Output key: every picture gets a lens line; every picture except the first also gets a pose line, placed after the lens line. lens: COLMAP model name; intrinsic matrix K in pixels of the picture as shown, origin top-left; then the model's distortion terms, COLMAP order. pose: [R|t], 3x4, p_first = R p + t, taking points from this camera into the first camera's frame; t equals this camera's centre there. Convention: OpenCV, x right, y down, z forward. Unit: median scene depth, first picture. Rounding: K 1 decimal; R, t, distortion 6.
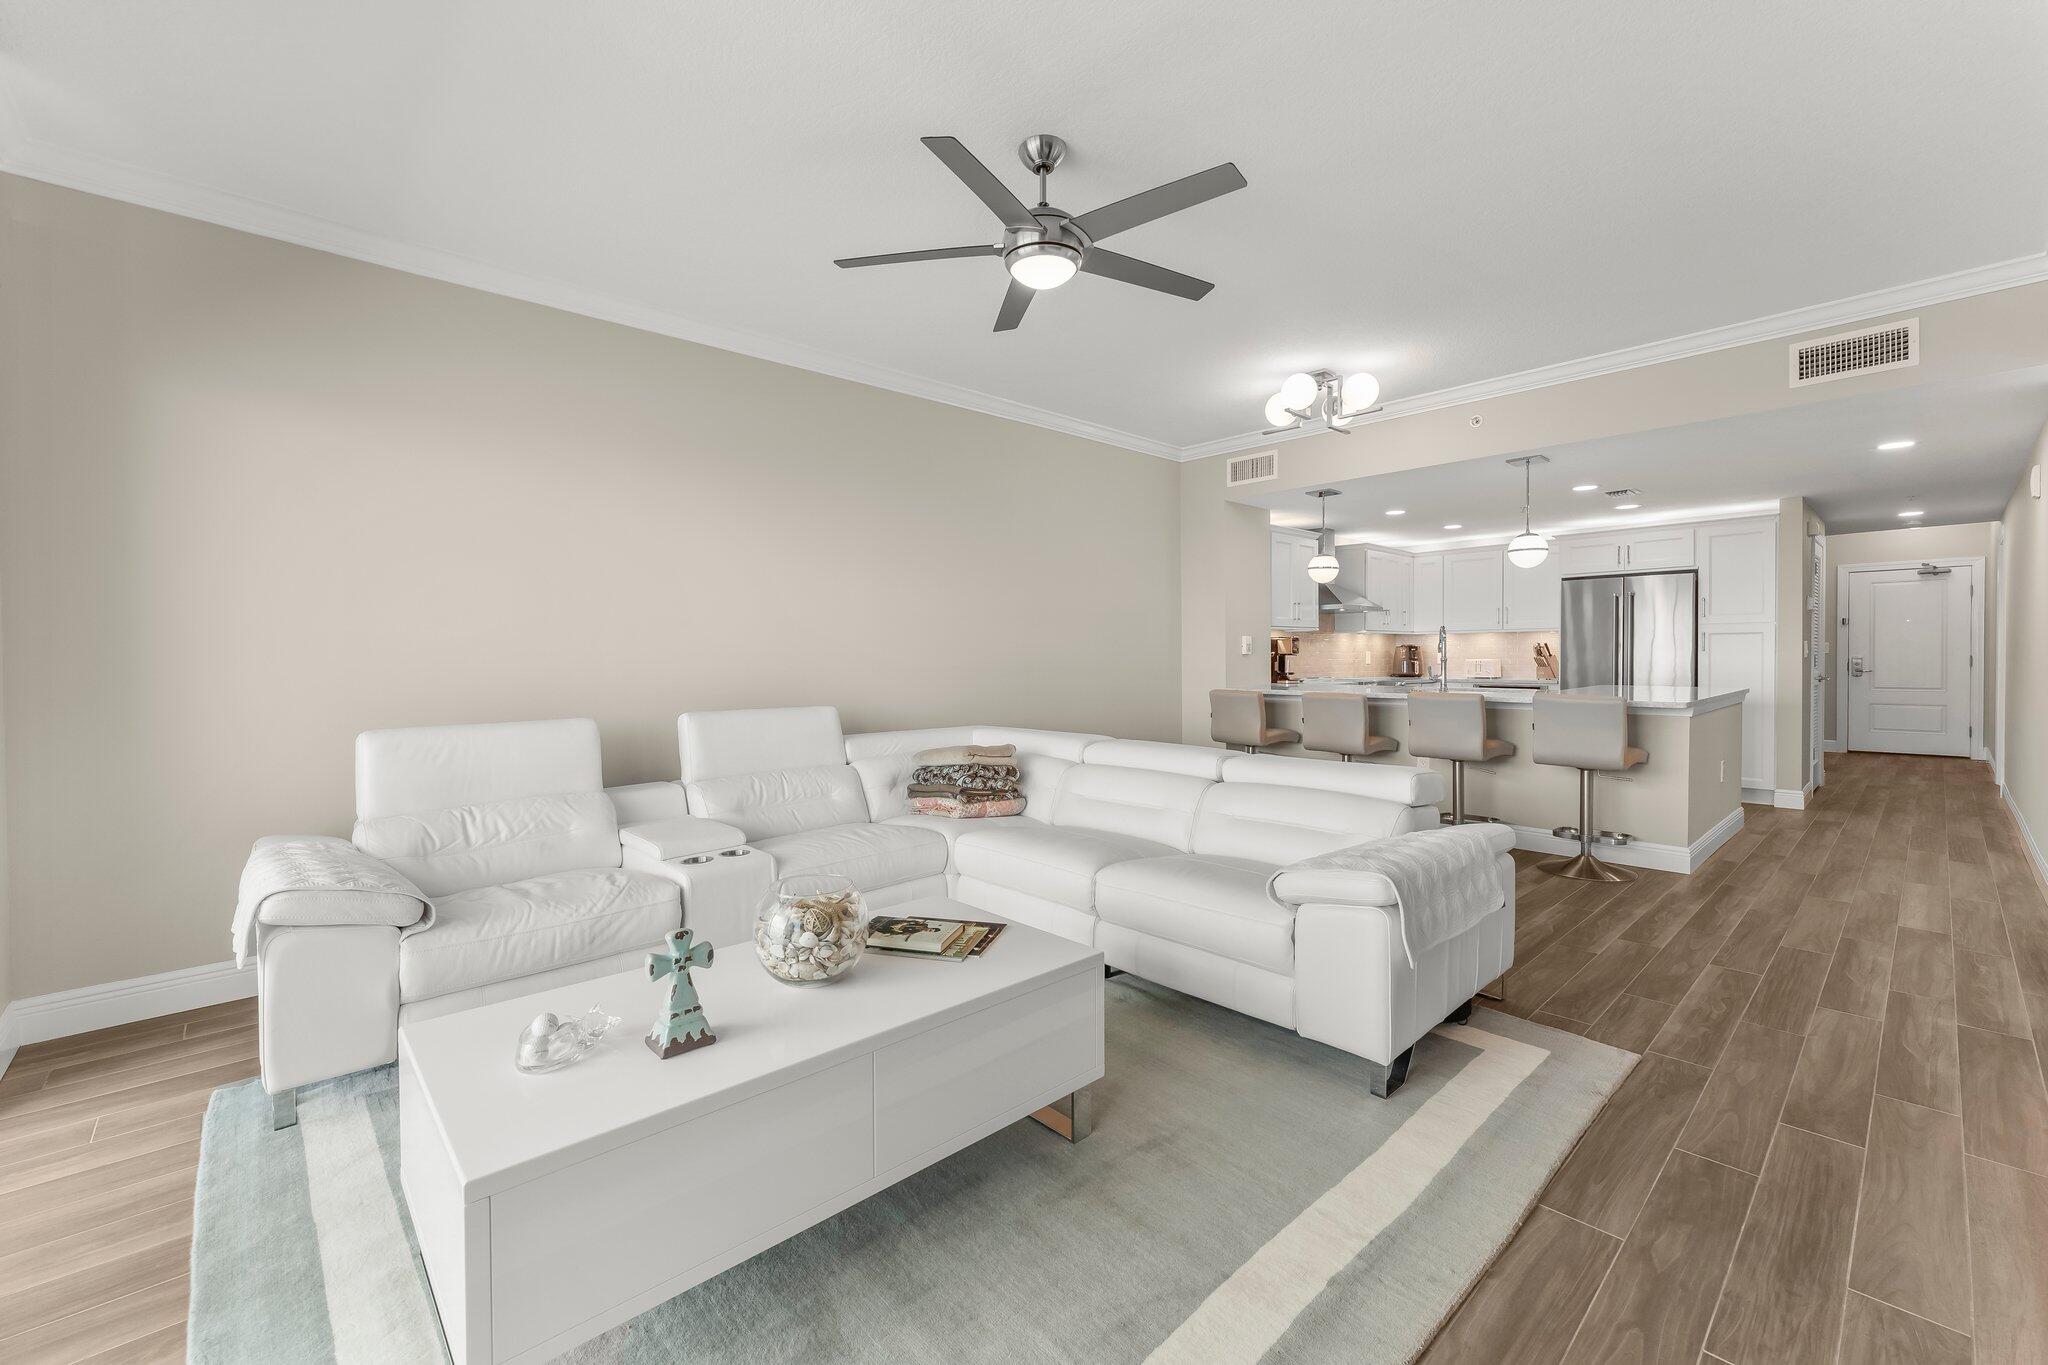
lens RADIAL K [[842.8, 0, 1011.5], [0, 842.8, 673.8], [0, 0, 1]] dist [0.001305, 0.000465]
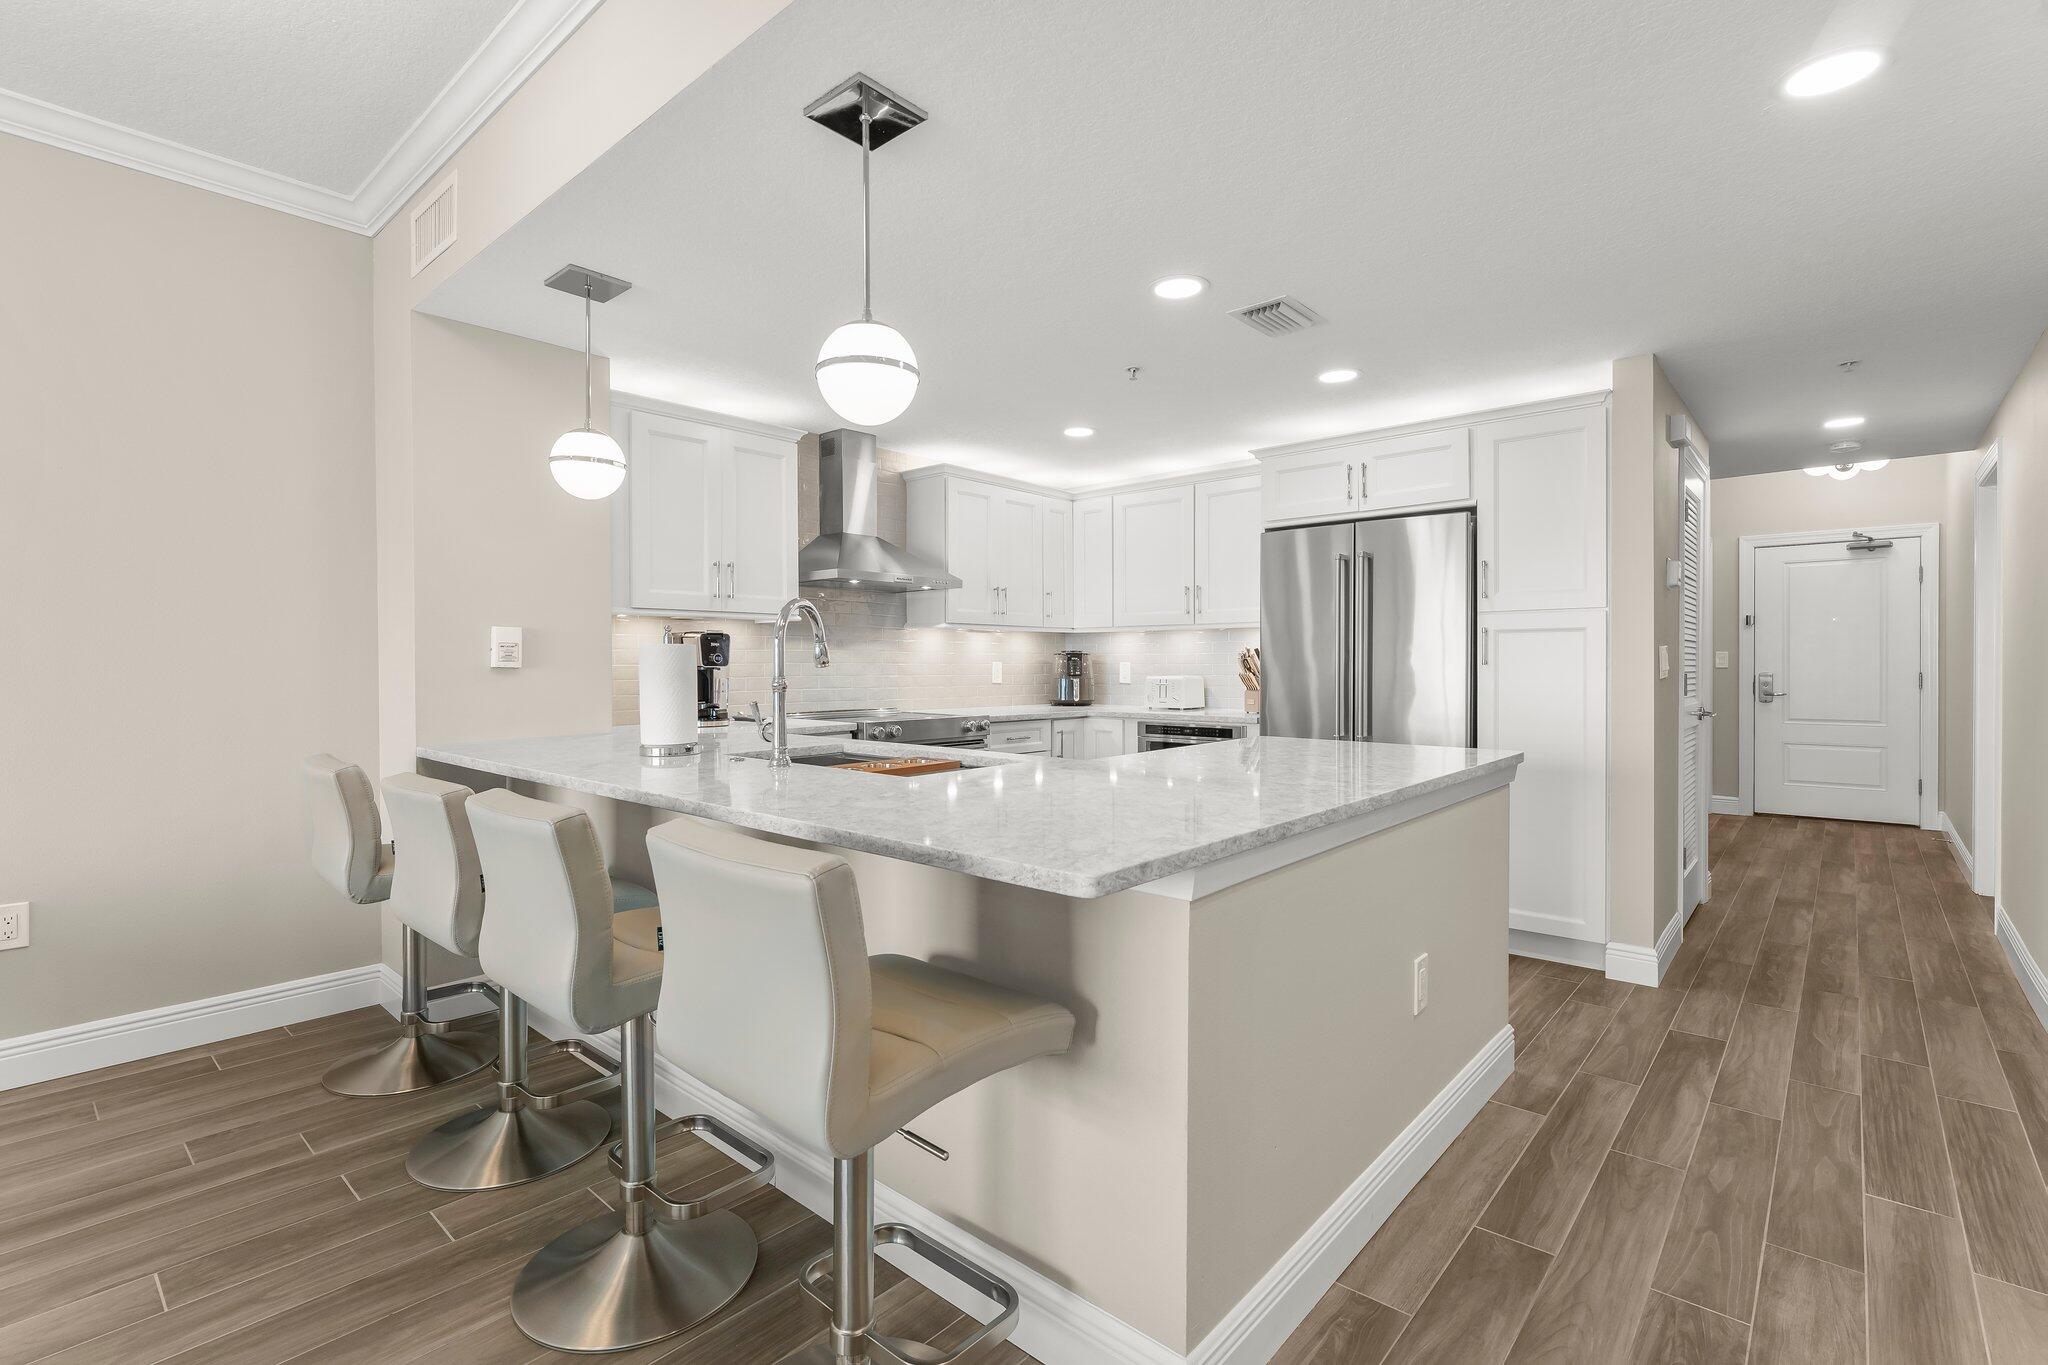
lens RADIAL K [[942.9, 0, 1014.8], [0, 942.9, 675.9], [0, 0, 1]] dist [0.002037, 0.000984]
pose [[0.994214, 0.003568, 0.107358, 0.409450], [-0.002619, 0.999956, -0.008979, -0.012182], [-0.107385, 0.008646, 0.994180, 0.396985]]
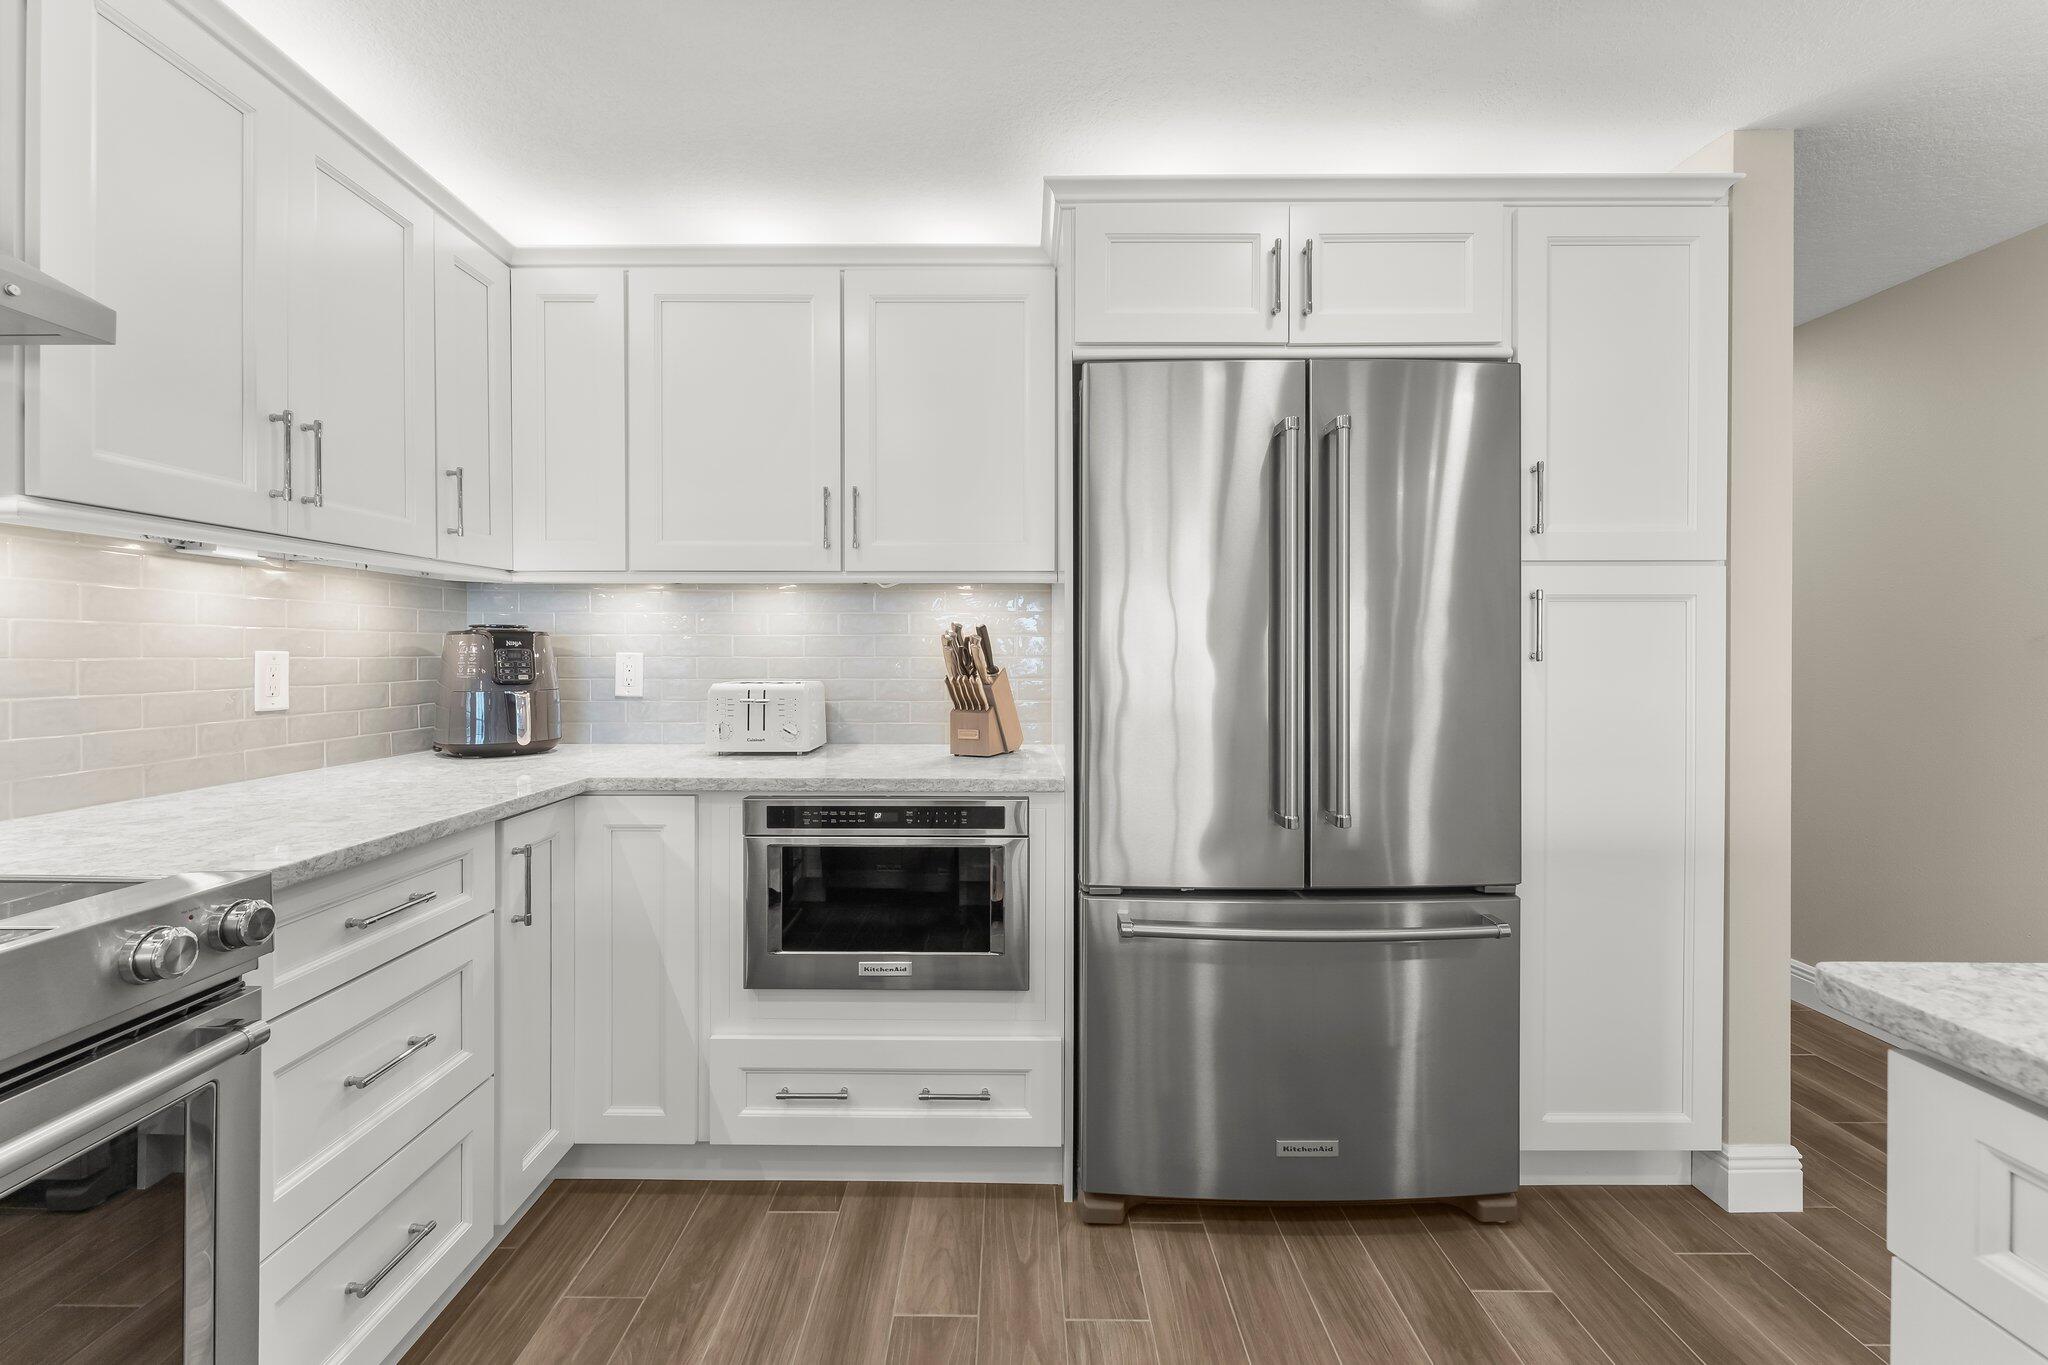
lens RADIAL K [[842.8, 0, 994.8], [0, 842.8, 650.2], [0, 0, 1]] dist [0.001305, 0.000465]
pose [[0.669519, 0.005479, 0.742774, 0.434925], [0.009710, 0.999823, -0.016128, -0.023983], [-0.742731, 0.018010, 0.669347, 0.819617]]
